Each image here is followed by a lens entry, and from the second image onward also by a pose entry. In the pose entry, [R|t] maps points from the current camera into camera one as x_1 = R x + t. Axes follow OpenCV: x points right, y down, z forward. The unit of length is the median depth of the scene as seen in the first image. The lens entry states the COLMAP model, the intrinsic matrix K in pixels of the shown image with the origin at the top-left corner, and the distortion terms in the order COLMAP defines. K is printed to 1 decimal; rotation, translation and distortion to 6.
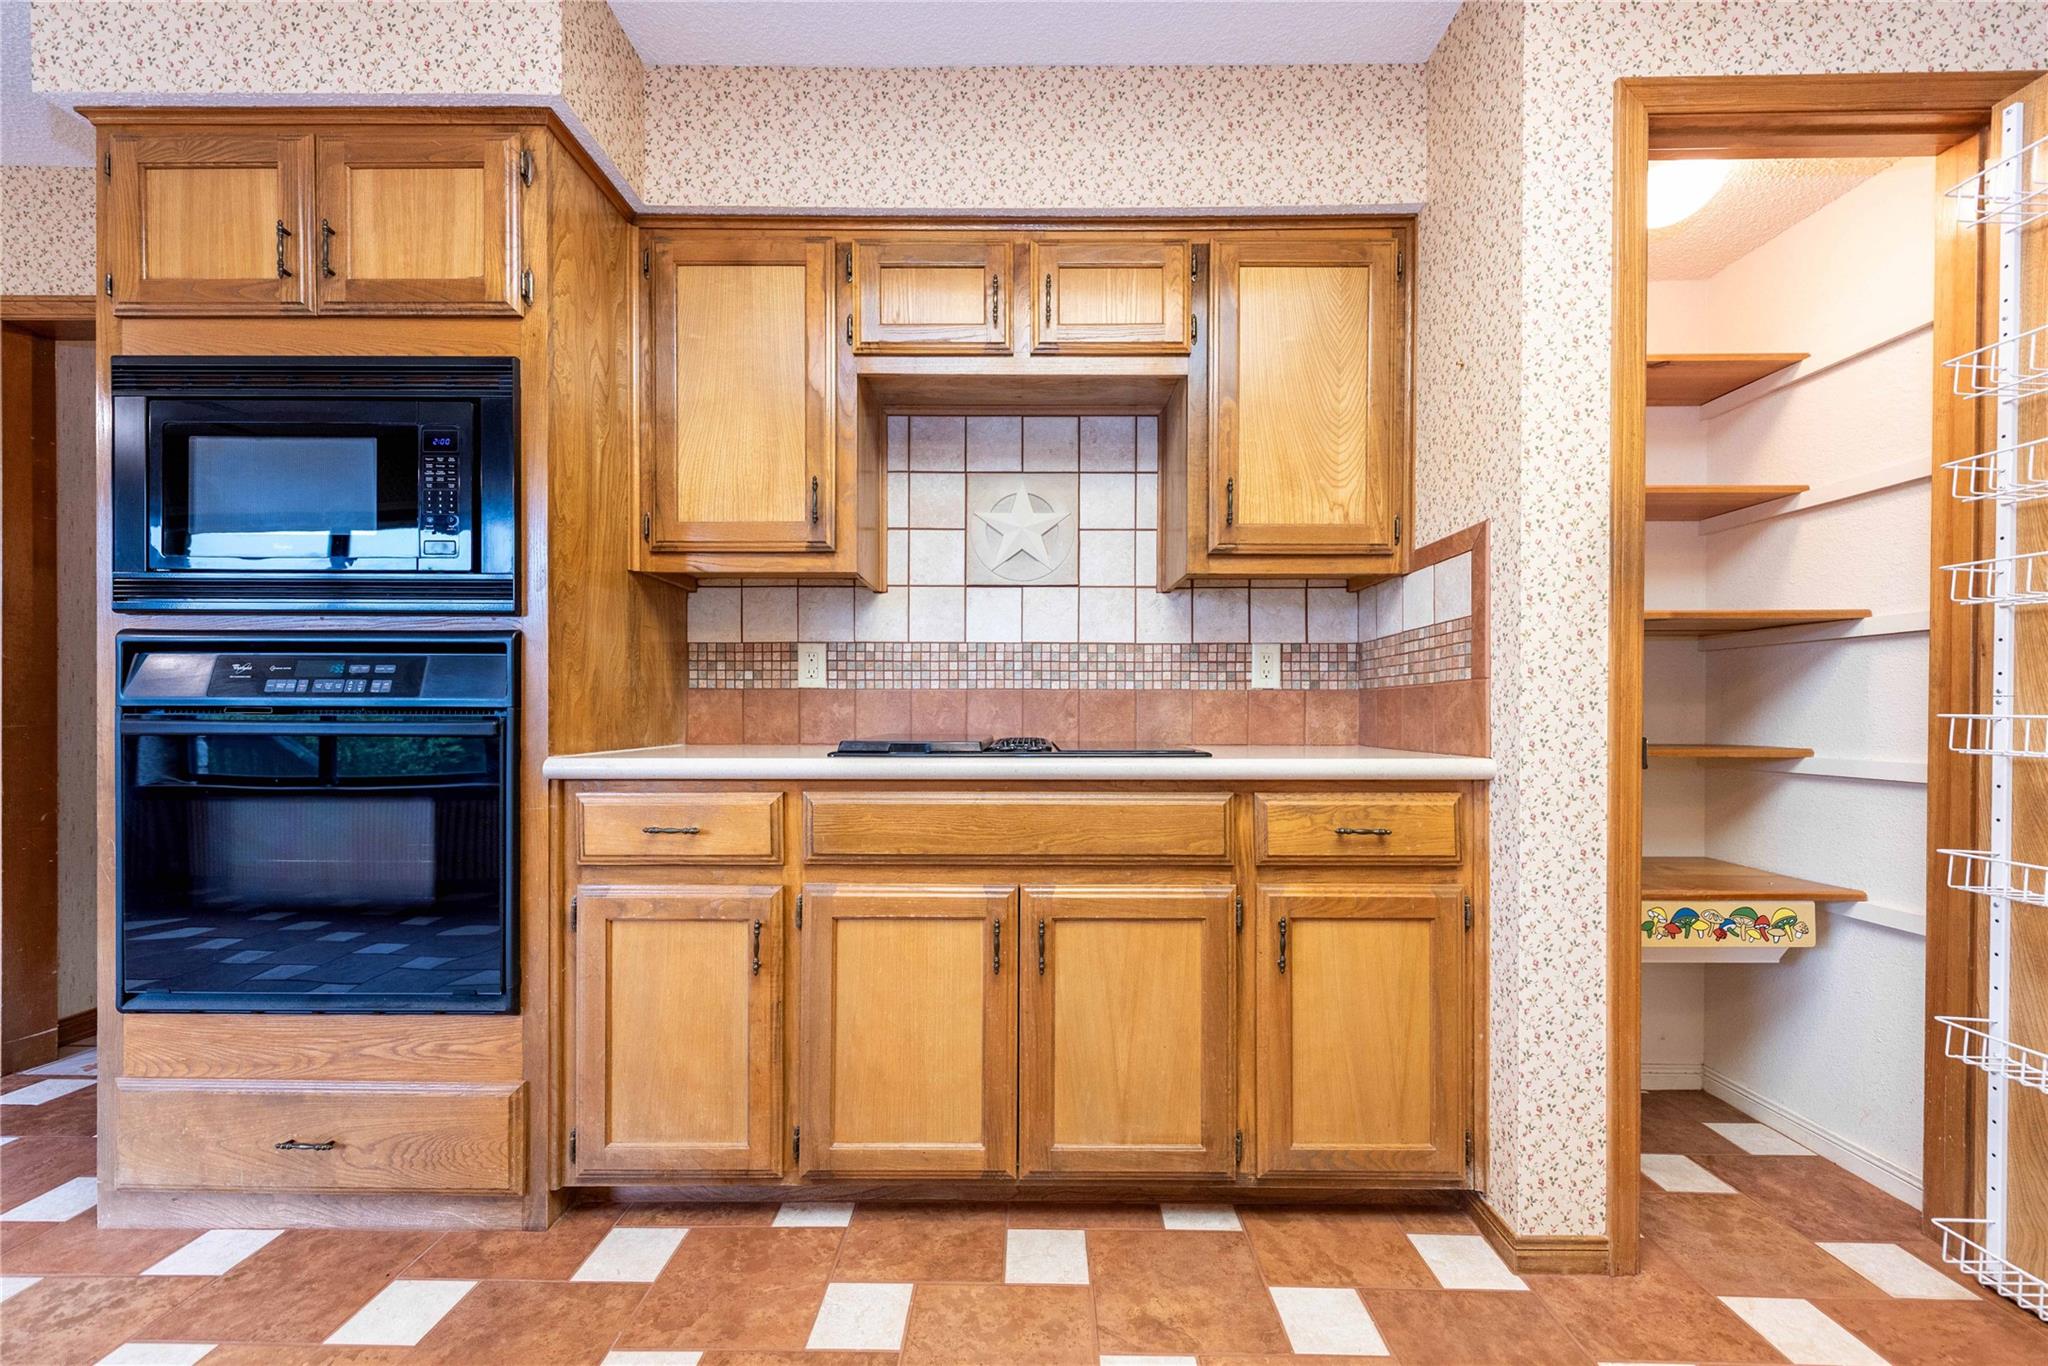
lens RADIAL K [[818.7, 0, 1027.0], [0, 818.7, 709.7], [0, 0, 1]] dist [0.001052, -0.000120]
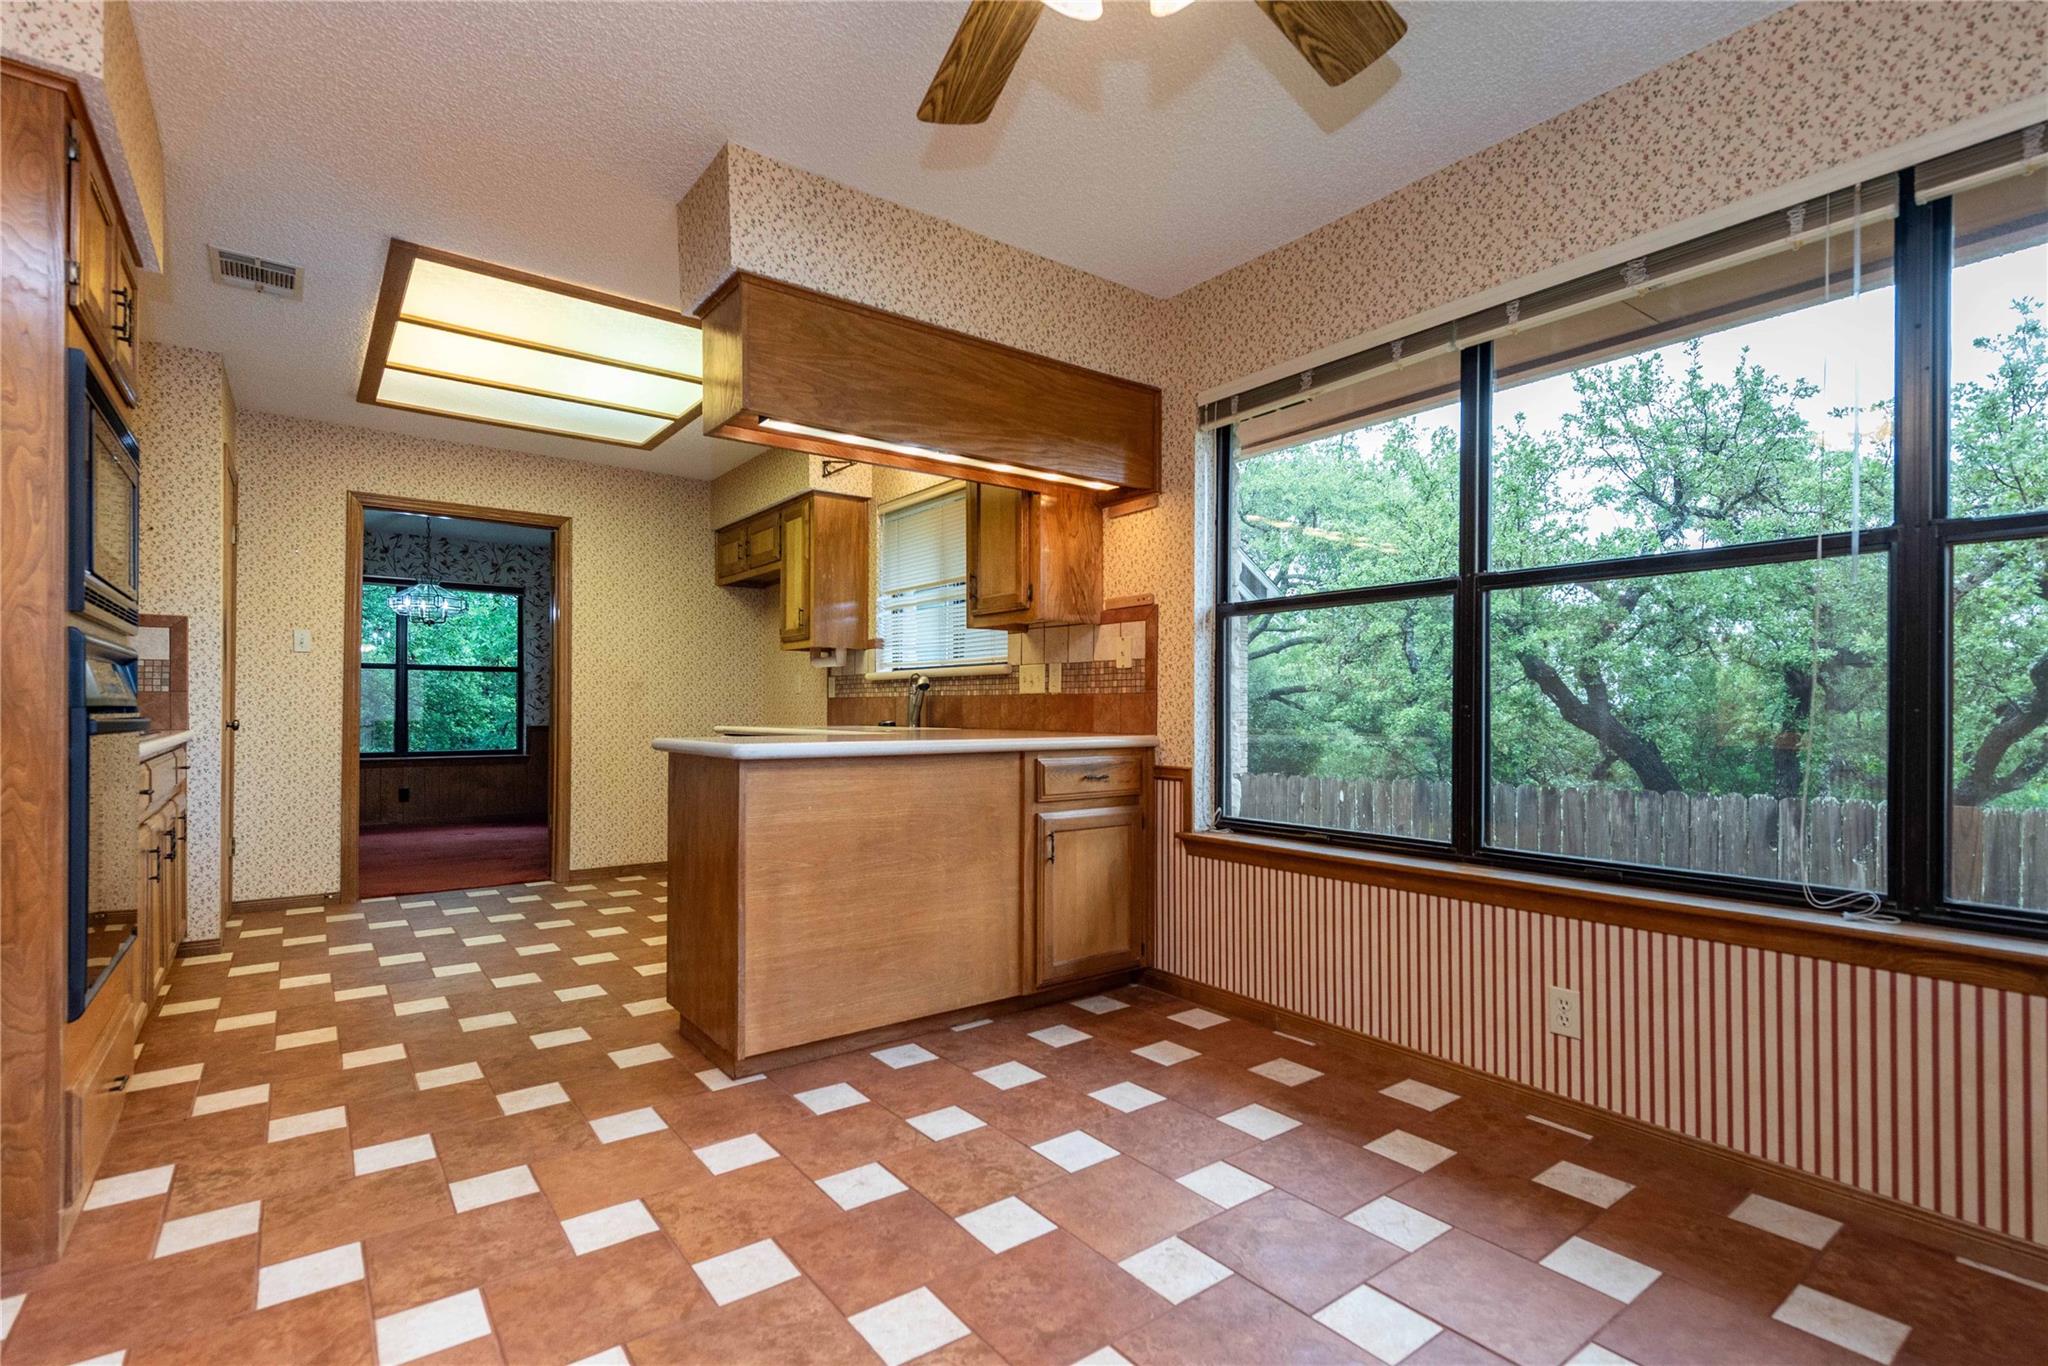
lens RADIAL K [[953.8, 0, 1031.5], [0, 953.8, 703.5], [0, 0, 1]] dist [-0.001012, -0.000828]
pose [[-0.612372, -0.000586, 0.790570, -2.584257], [-0.004381, 0.999987, -0.002653, -0.013376], [-0.790558, -0.005088, -0.612366, 0.756848]]
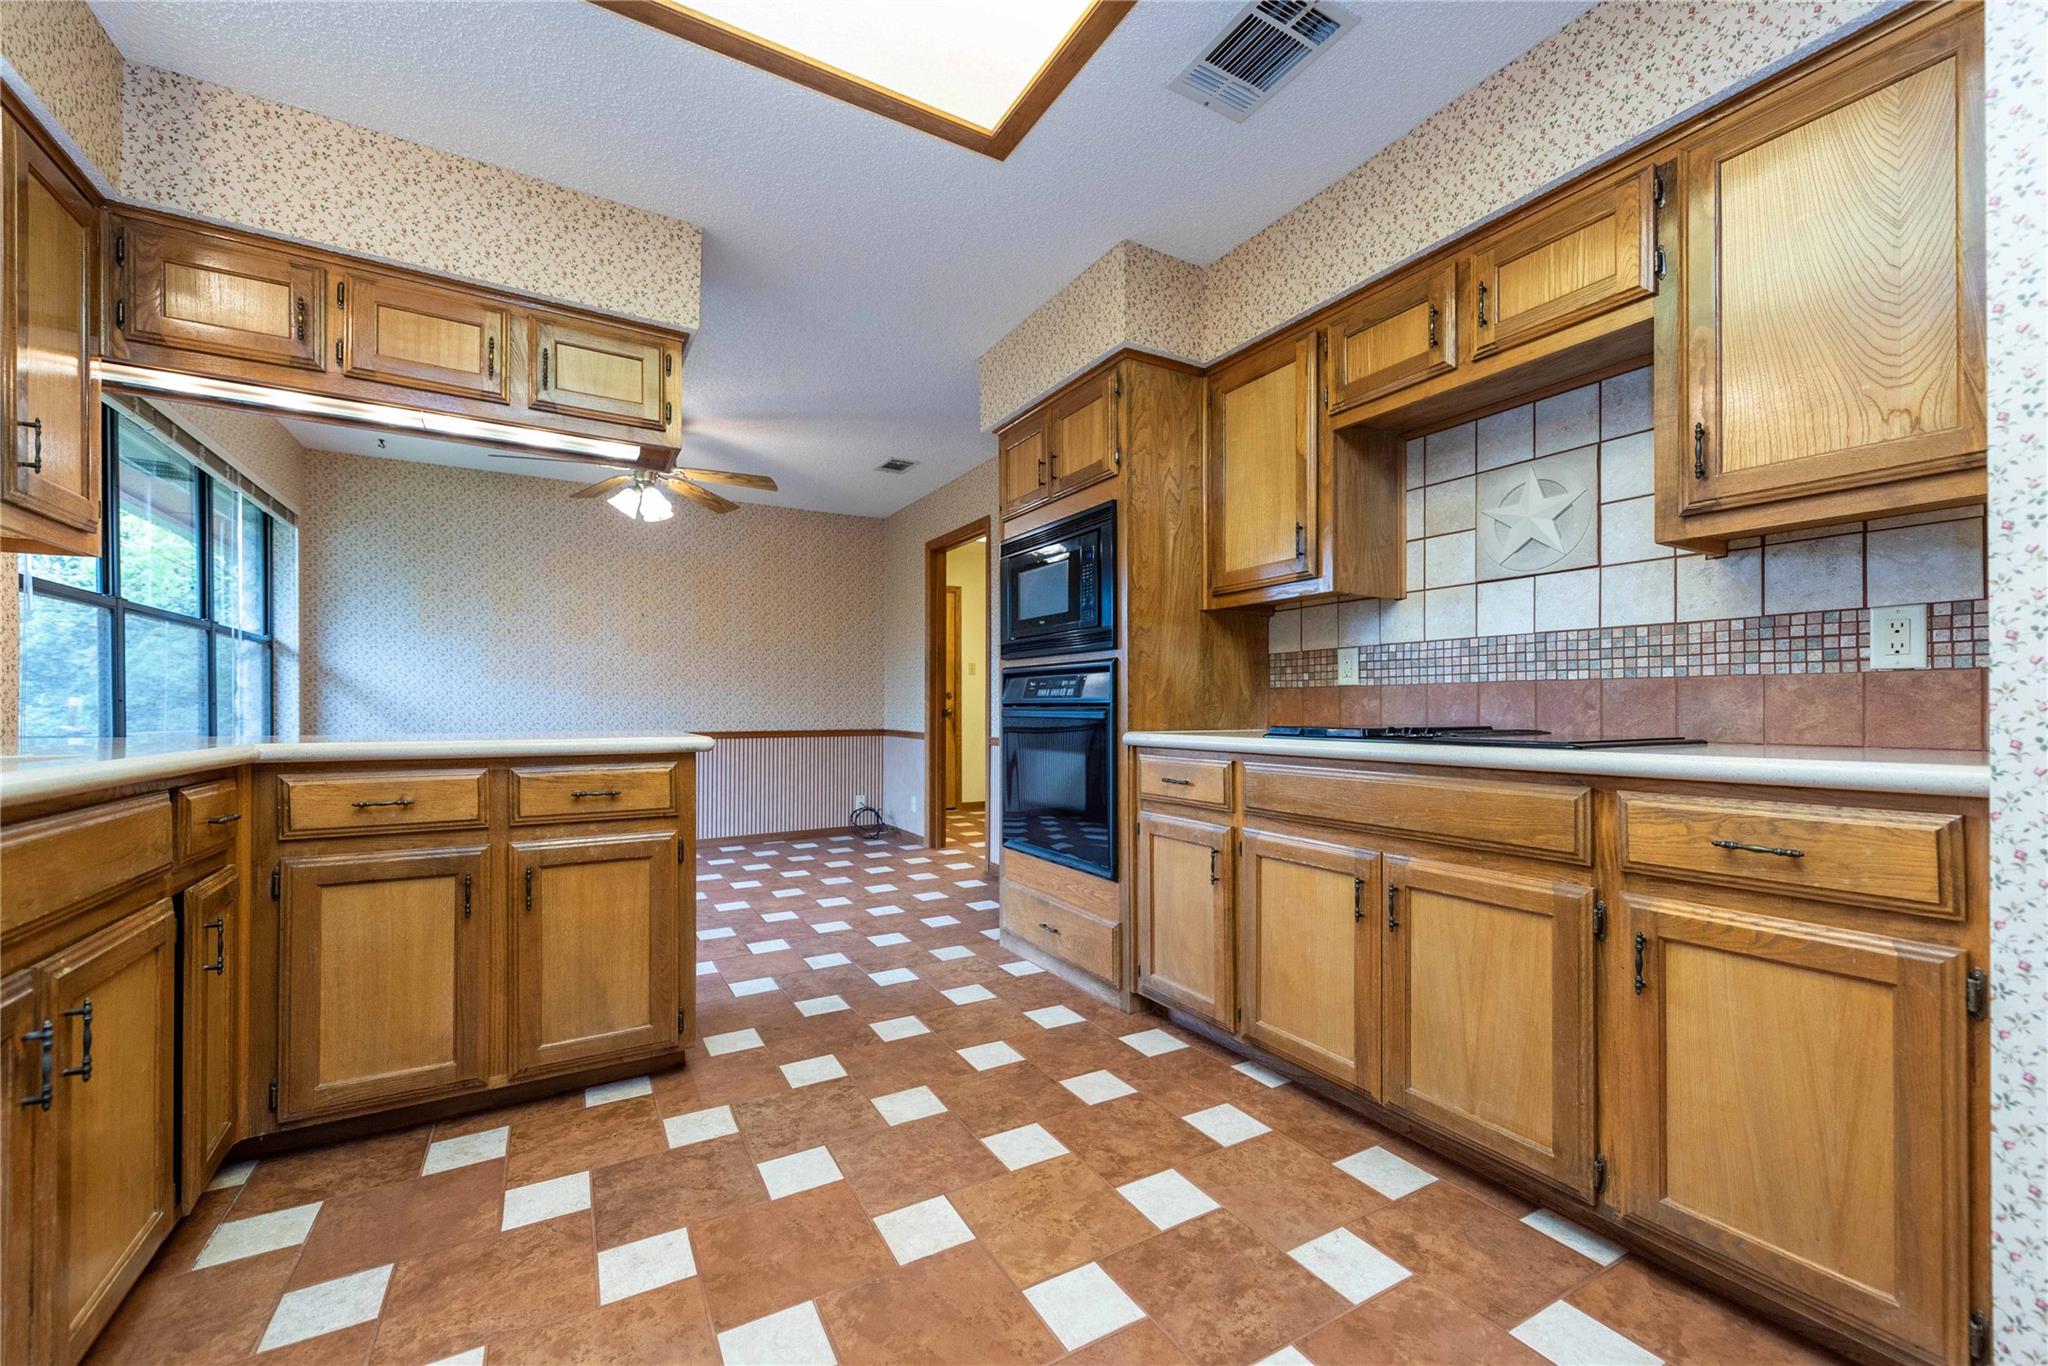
lens RADIAL K [[800.5, 0, 1024.6], [0, 800.5, 701.6], [0, 0, 1]] dist [0.000055, -0.005177]
pose [[0.507184, -0.009676, -0.861784, 0.691577], [0.002842, 0.999950, -0.009555, 0.009940], [0.861833, 0.002397, 0.507186, -0.013596]]
